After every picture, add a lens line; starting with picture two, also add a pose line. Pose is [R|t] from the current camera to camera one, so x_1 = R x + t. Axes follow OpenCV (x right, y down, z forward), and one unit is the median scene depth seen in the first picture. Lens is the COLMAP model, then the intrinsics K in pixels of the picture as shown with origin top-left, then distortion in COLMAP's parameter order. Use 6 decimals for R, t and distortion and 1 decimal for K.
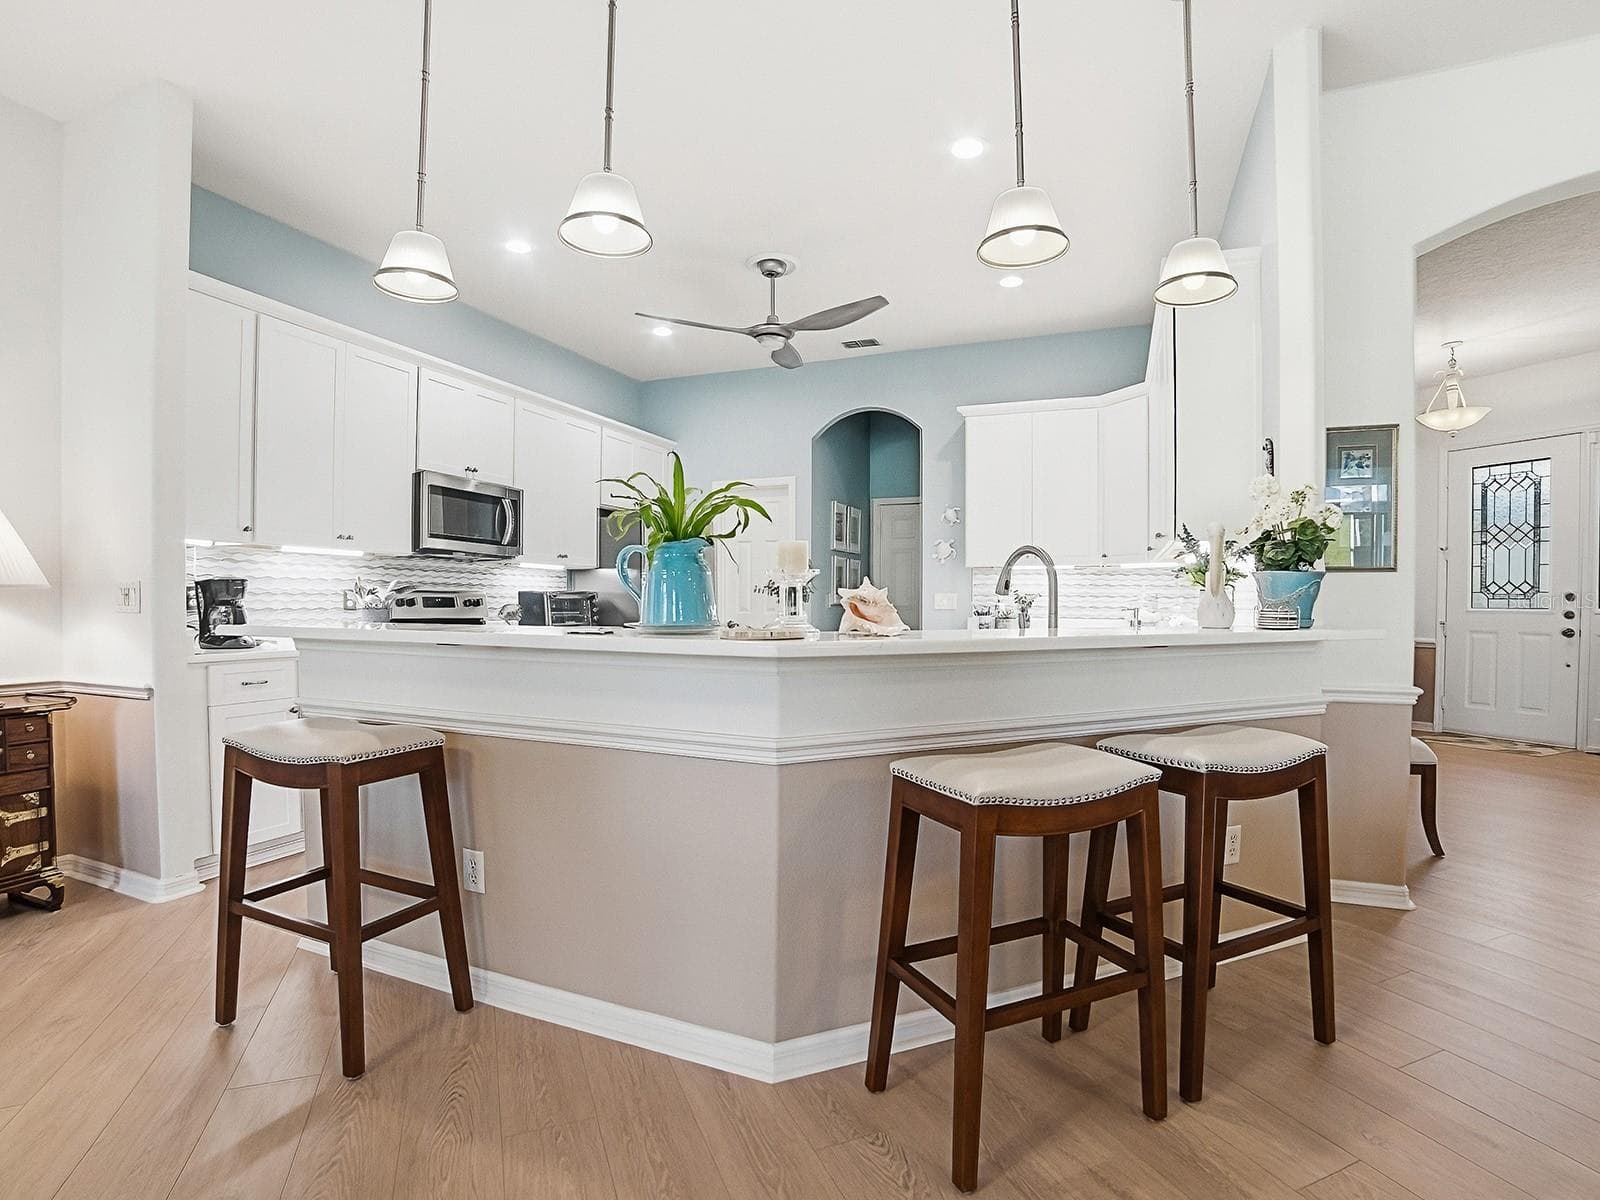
lens RADIAL K [[750.9, 0, 800.0], [0, 750.9, 600.0], [0, 0, 1]] dist [-0.026192, 0.000878]
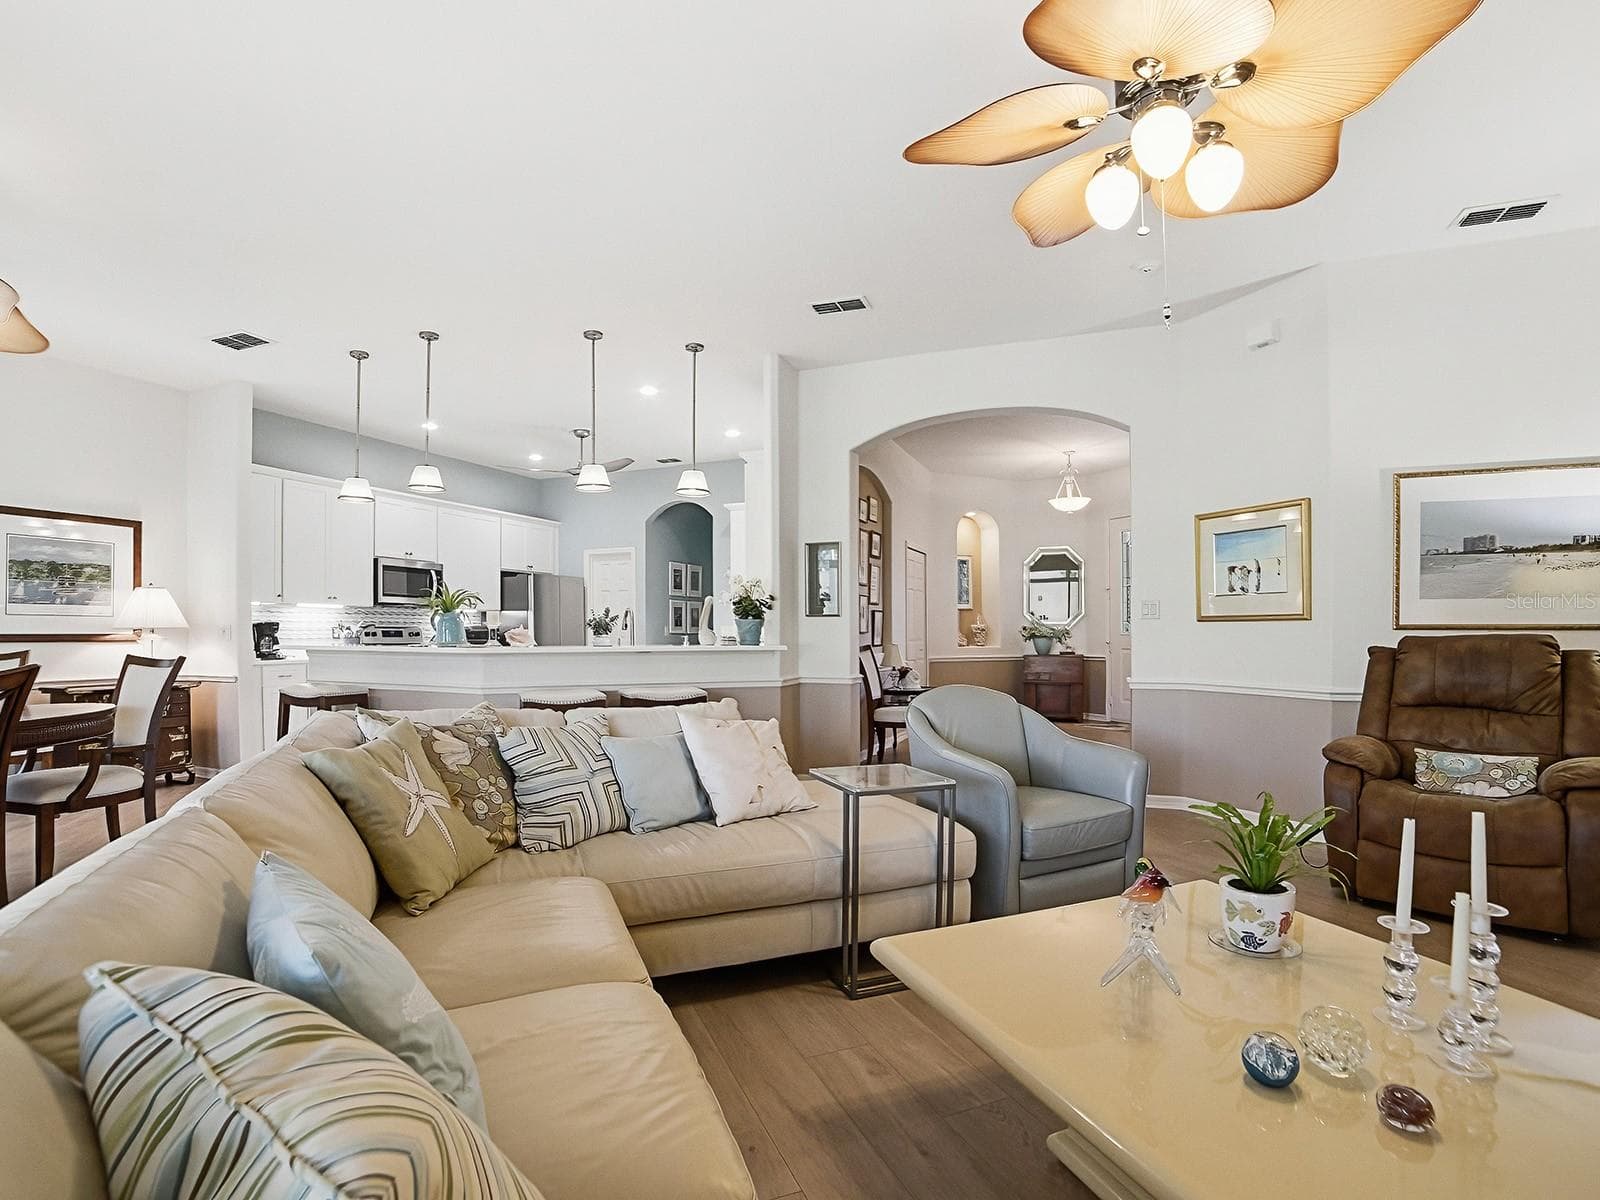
lens RADIAL K [[820.1, 0, 794.3], [0, 820.1, 615.8], [0, 0, 1]] dist [-0.016220, -0.000498]
pose [[0.998354, -0.006938, -0.056928, 0.546780], [0.005962, 0.999833, -0.017301, -0.000456], [0.057038, 0.016933, 0.998228, -0.808857]]
